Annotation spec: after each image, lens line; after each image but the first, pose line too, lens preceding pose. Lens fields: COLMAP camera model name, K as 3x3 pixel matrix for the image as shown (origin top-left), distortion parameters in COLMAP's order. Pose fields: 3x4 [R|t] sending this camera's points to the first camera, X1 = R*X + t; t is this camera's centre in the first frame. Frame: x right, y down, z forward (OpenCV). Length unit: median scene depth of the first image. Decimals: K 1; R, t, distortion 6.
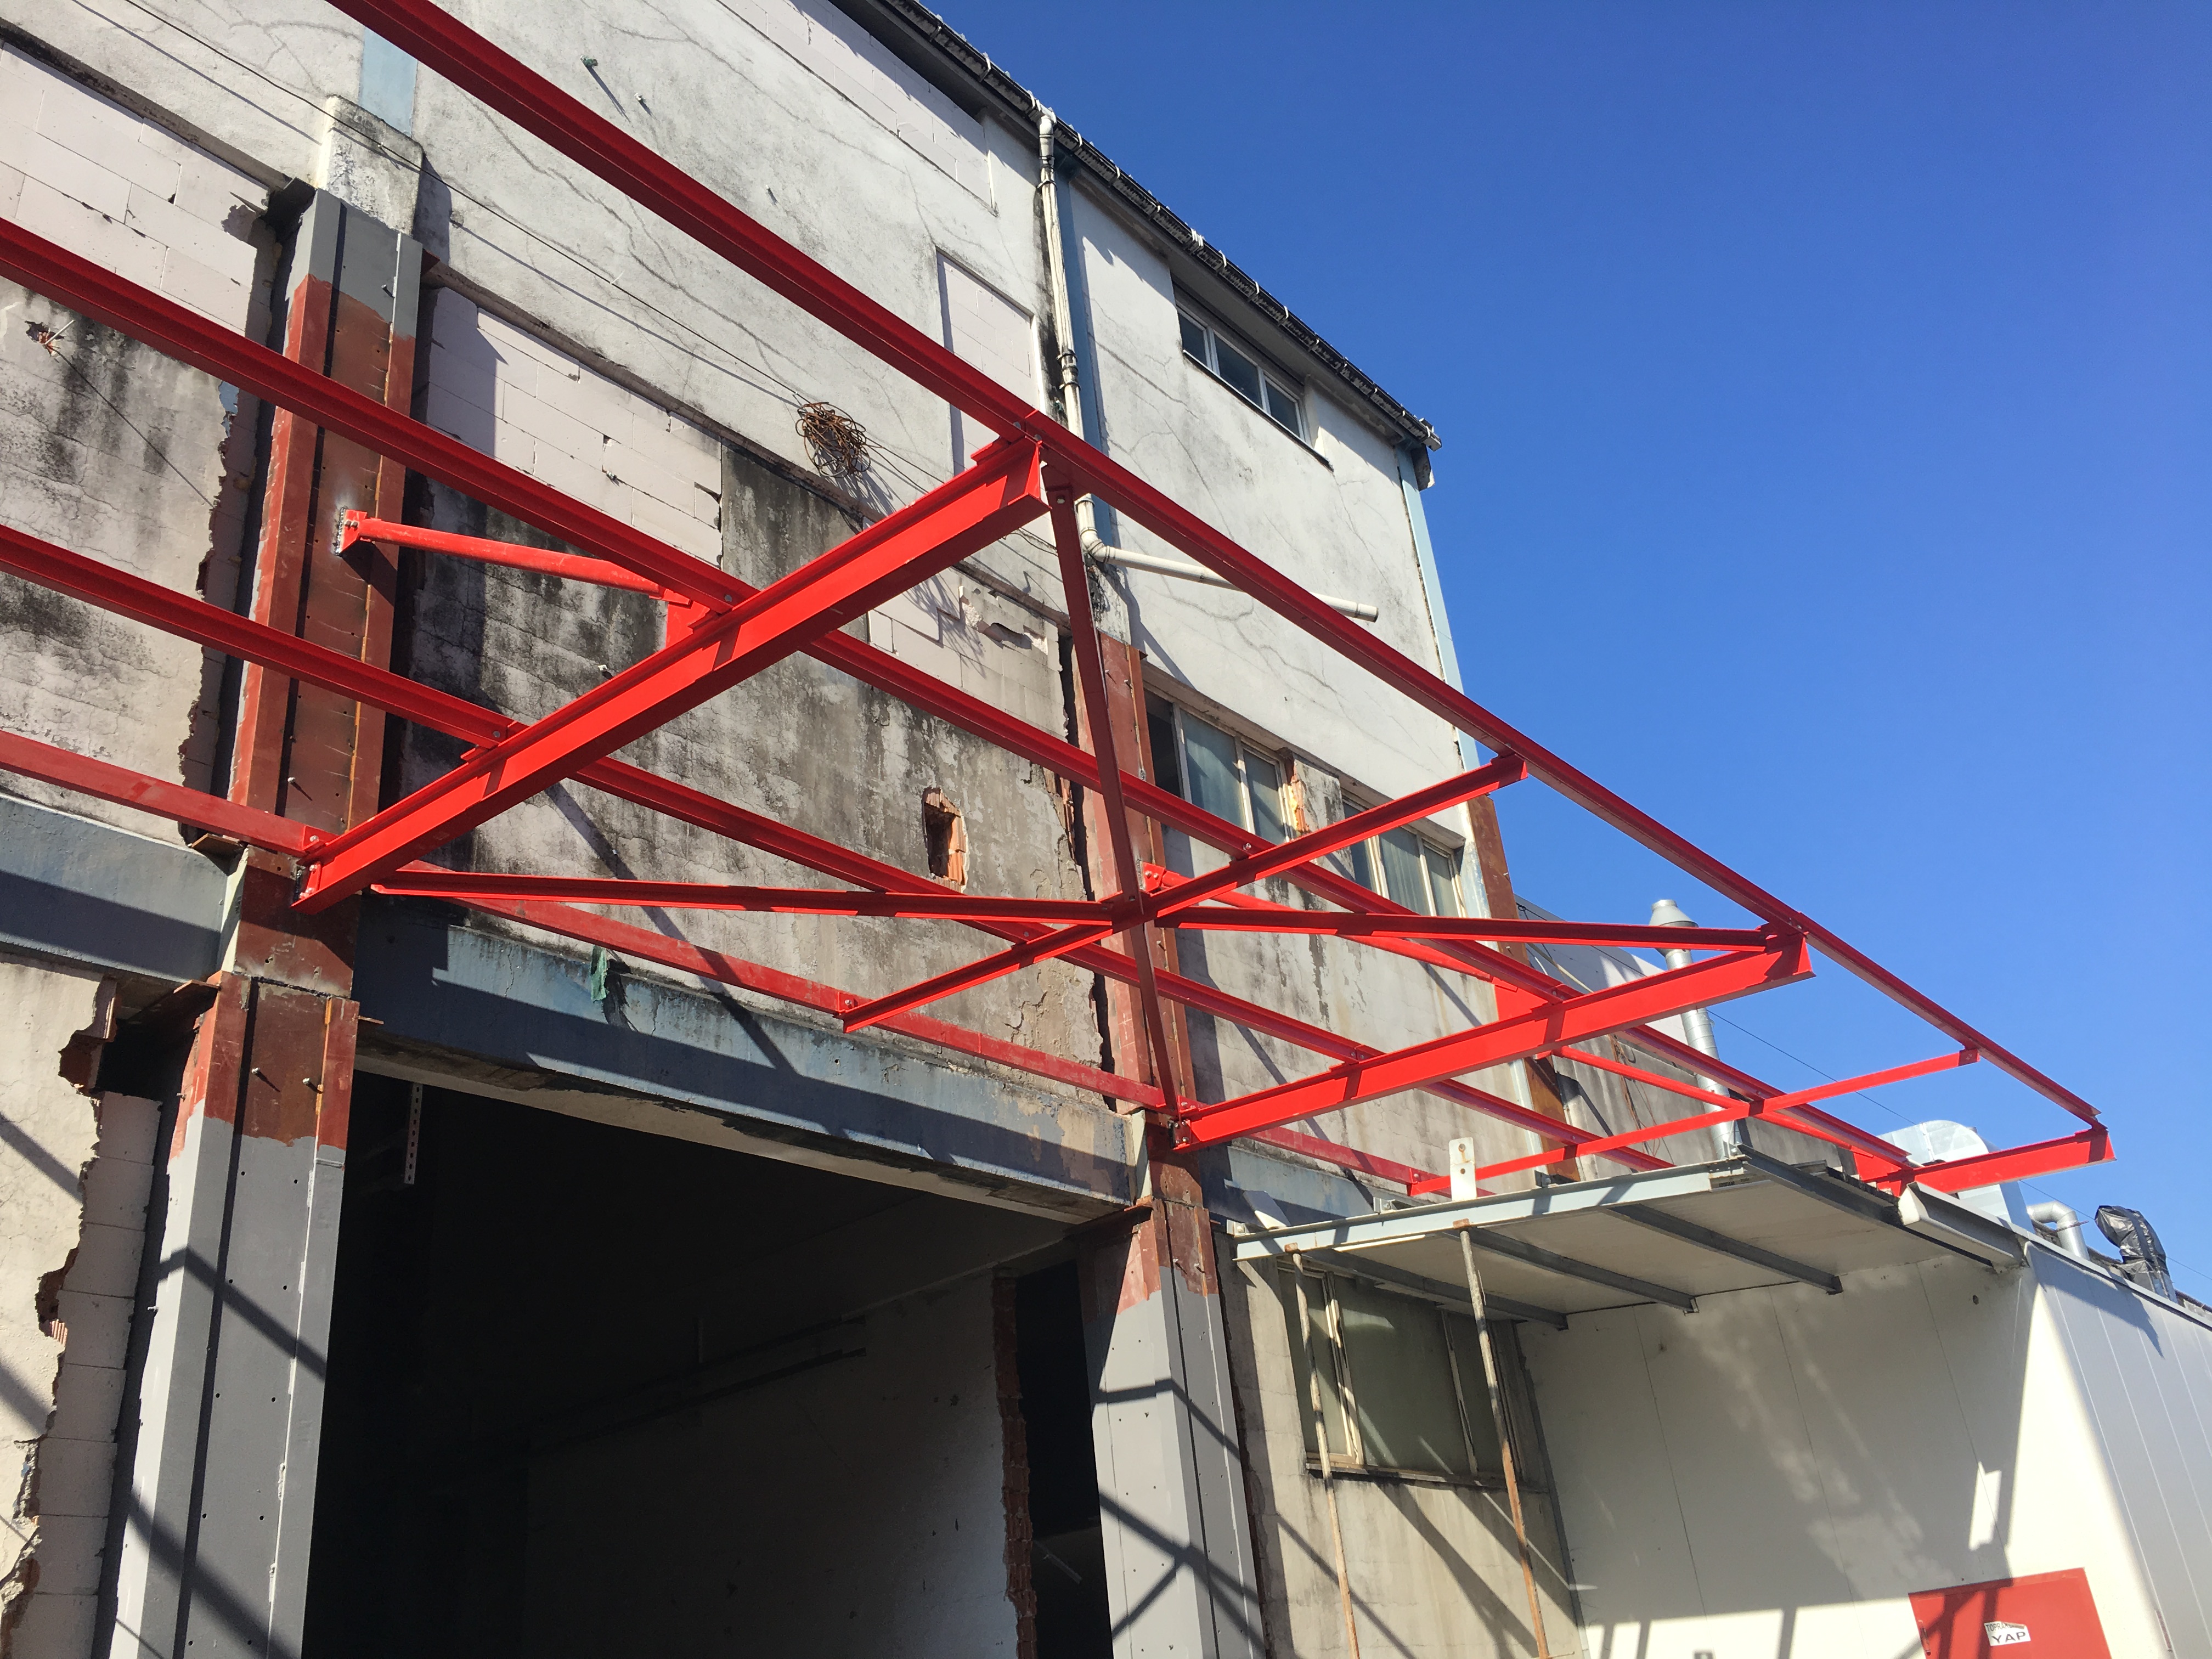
lens RADIAL K [[1846.3, 0, 1111.7], [0, 1846.3, 823.1], [0, 0, 1]] dist [0.011184, -0.055422]
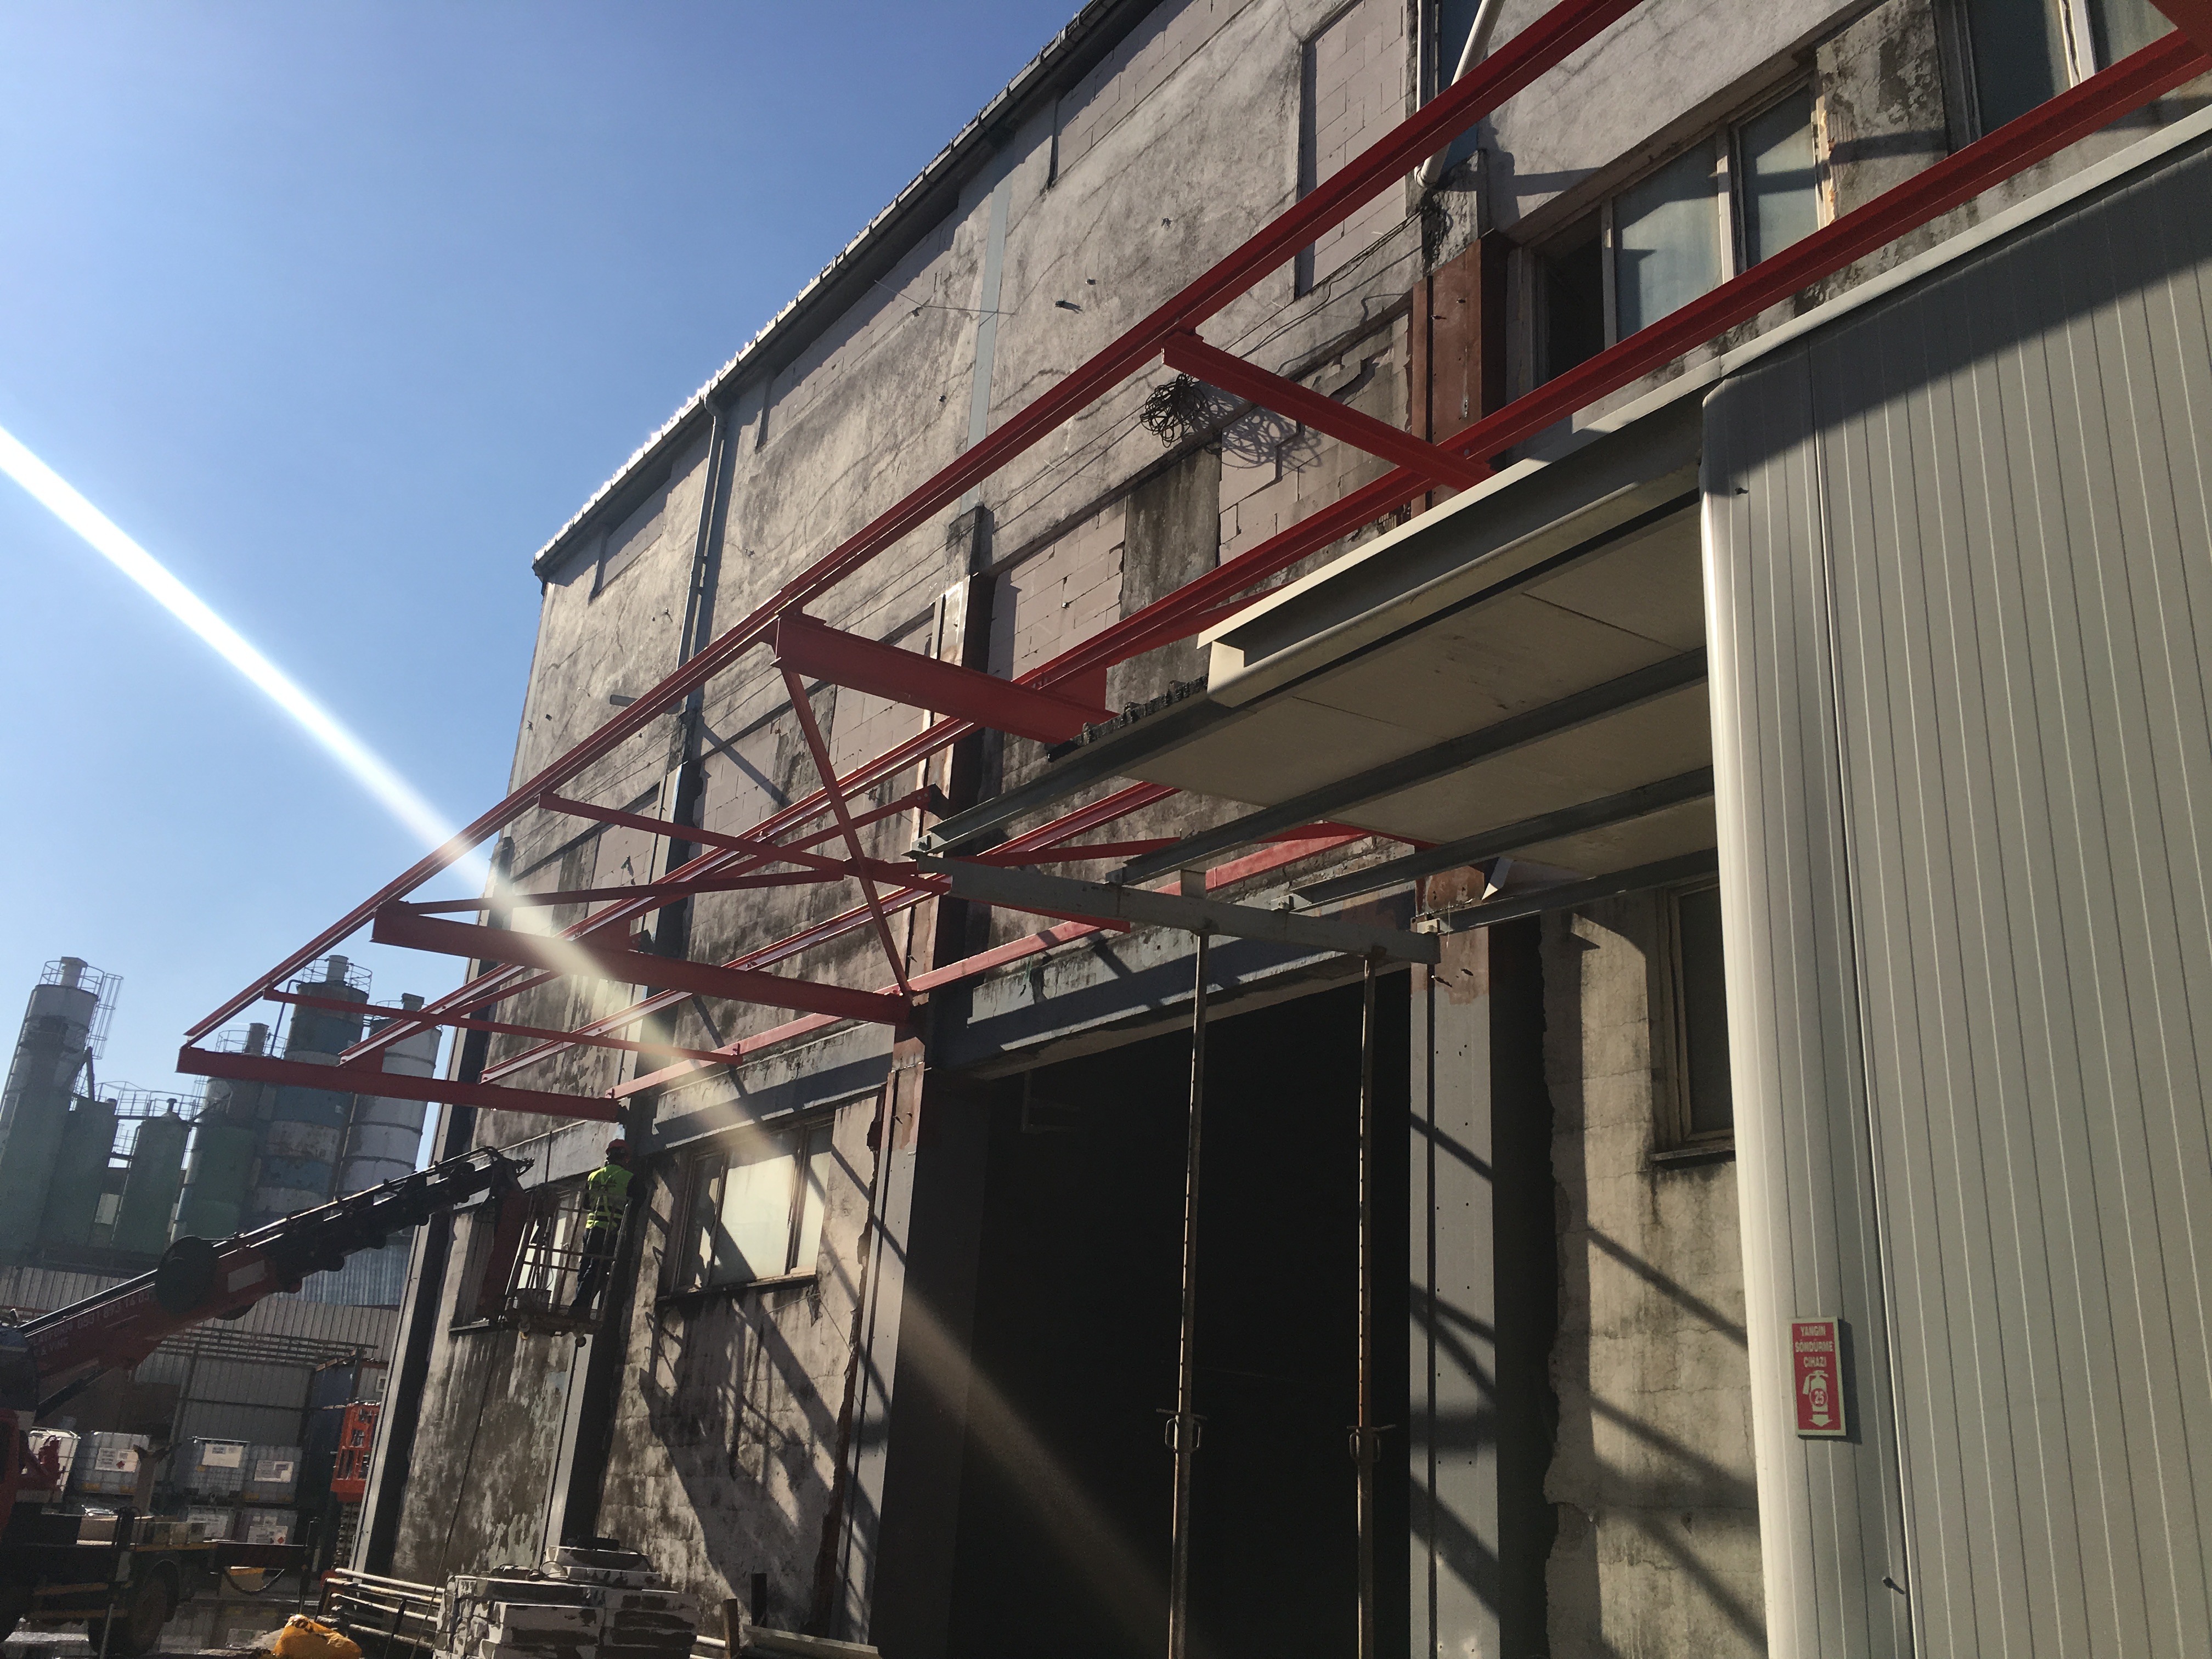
lens RADIAL K [[1846.3, 0, 1111.7], [0, 1846.3, 823.1], [0, 0, 1]] dist [0.011184, -0.055422]
pose [[-0.207745, -0.263196, -0.942109, 1.000868], [0.429020, 0.841030, -0.329561, 0.430322], [0.879081, -0.472648, -0.061803, 1.019731]]
